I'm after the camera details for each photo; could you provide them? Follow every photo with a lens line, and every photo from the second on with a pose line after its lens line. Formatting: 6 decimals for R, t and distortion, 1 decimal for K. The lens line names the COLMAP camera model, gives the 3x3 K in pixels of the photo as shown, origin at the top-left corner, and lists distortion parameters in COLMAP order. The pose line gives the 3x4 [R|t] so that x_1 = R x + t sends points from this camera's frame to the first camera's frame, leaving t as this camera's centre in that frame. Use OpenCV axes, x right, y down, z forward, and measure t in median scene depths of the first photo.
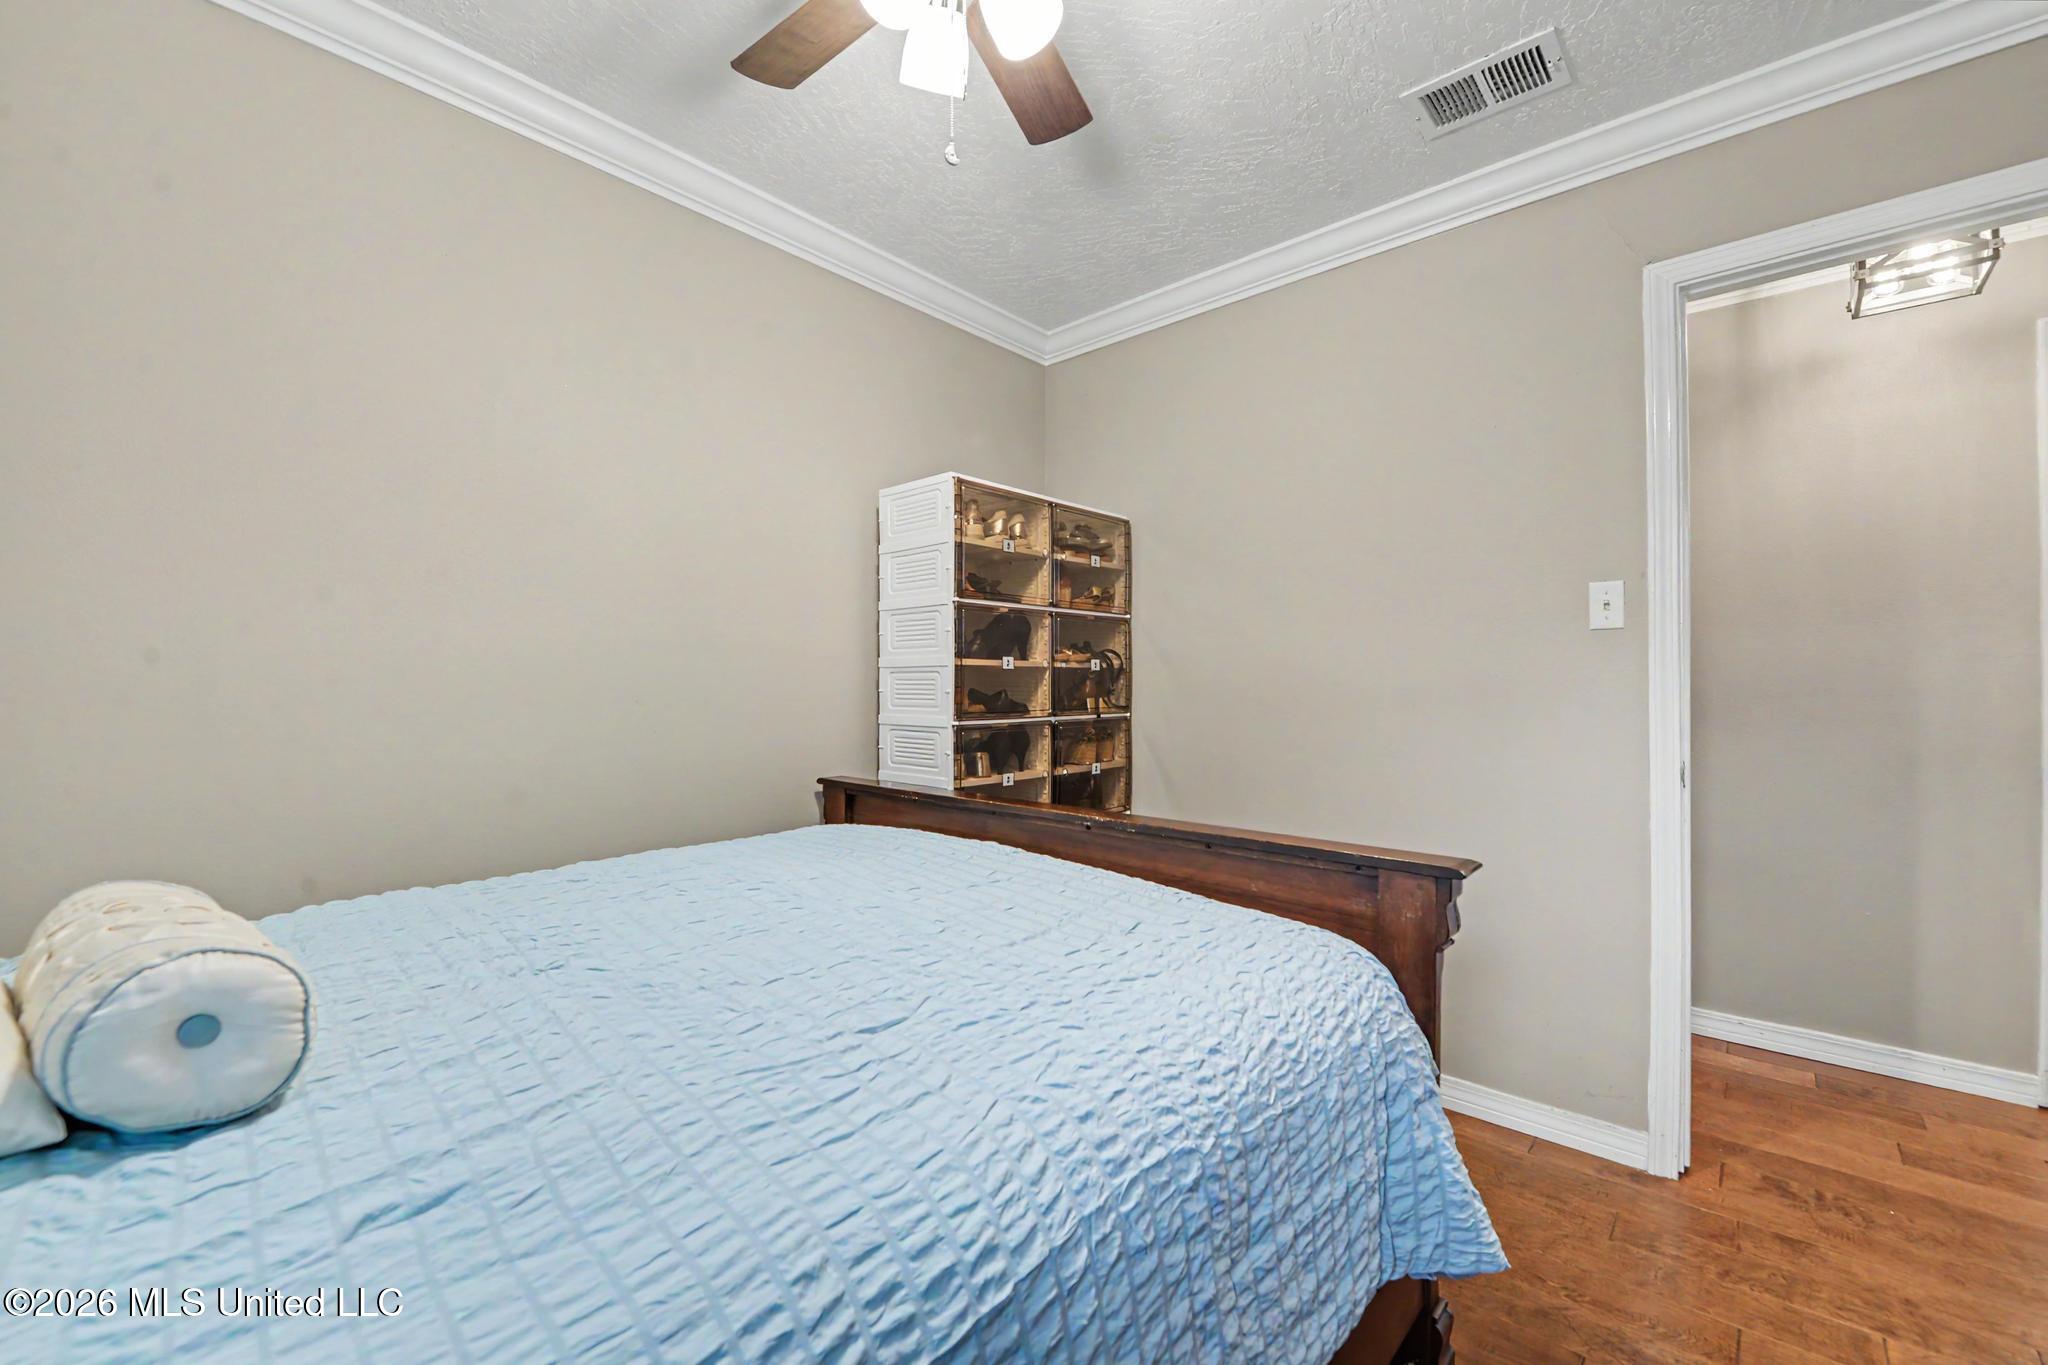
lens RADIAL K [[843.0, 0, 1024.1], [0, 843.0, 682.9], [0, 0, 1]] dist [-0.001023, -0.000061]
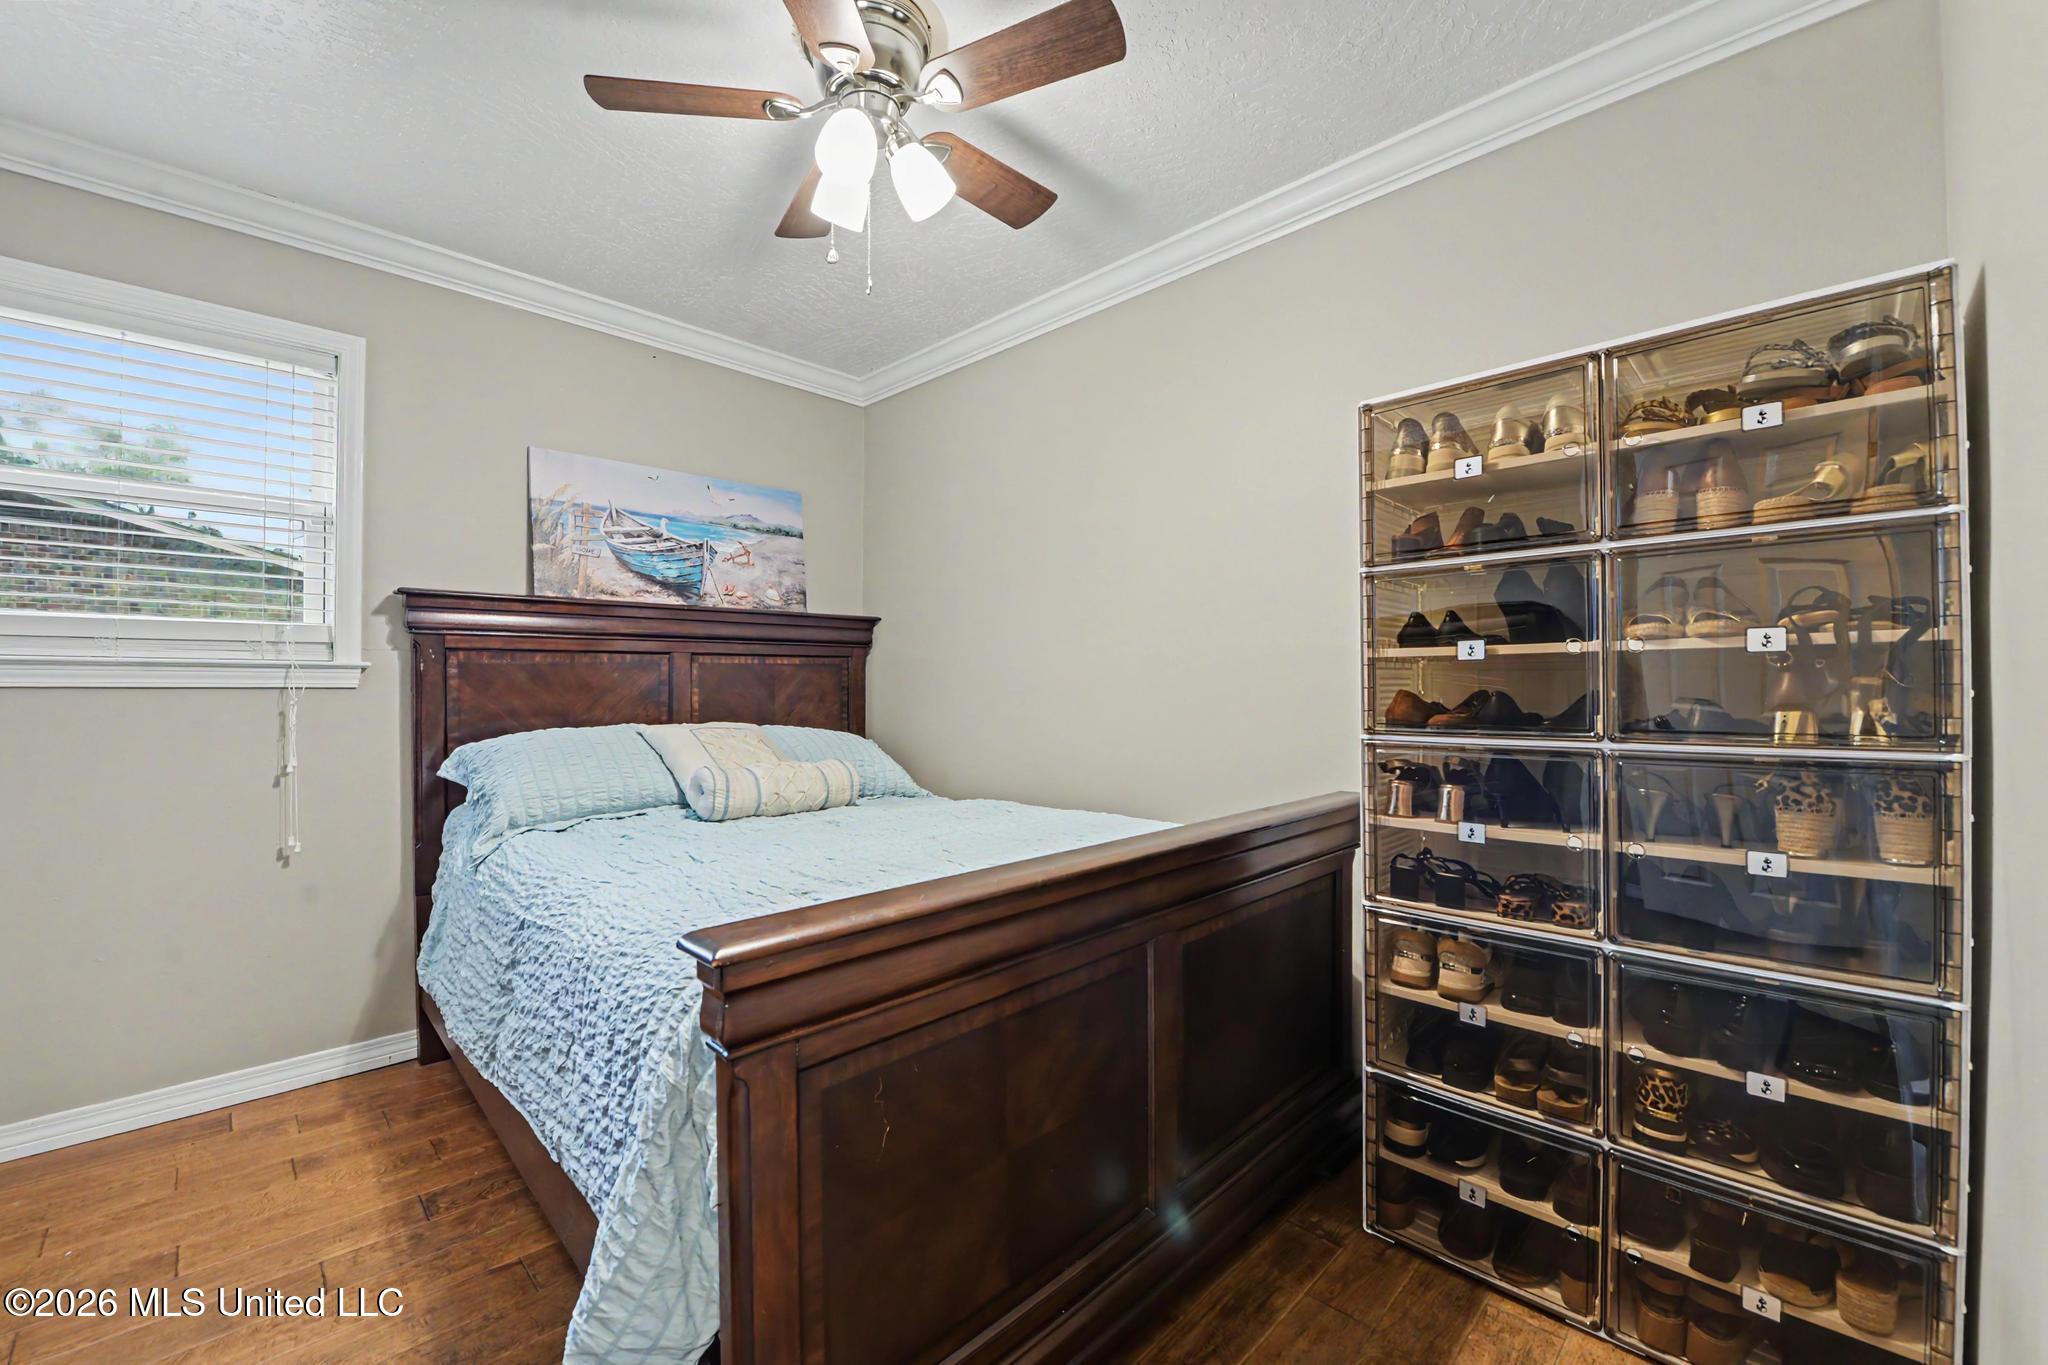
lens RADIAL K [[843.0, 0, 1023.9], [0, 843.0, 687.0], [0, 0, 1]] dist [-0.001023, -0.000061]
pose [[-0.023268, -0.003672, -0.999723, 0.580730], [0.010079, 0.999942, -0.003908, 0.002769], [0.999678, -0.010168, -0.023229, 0.625126]]
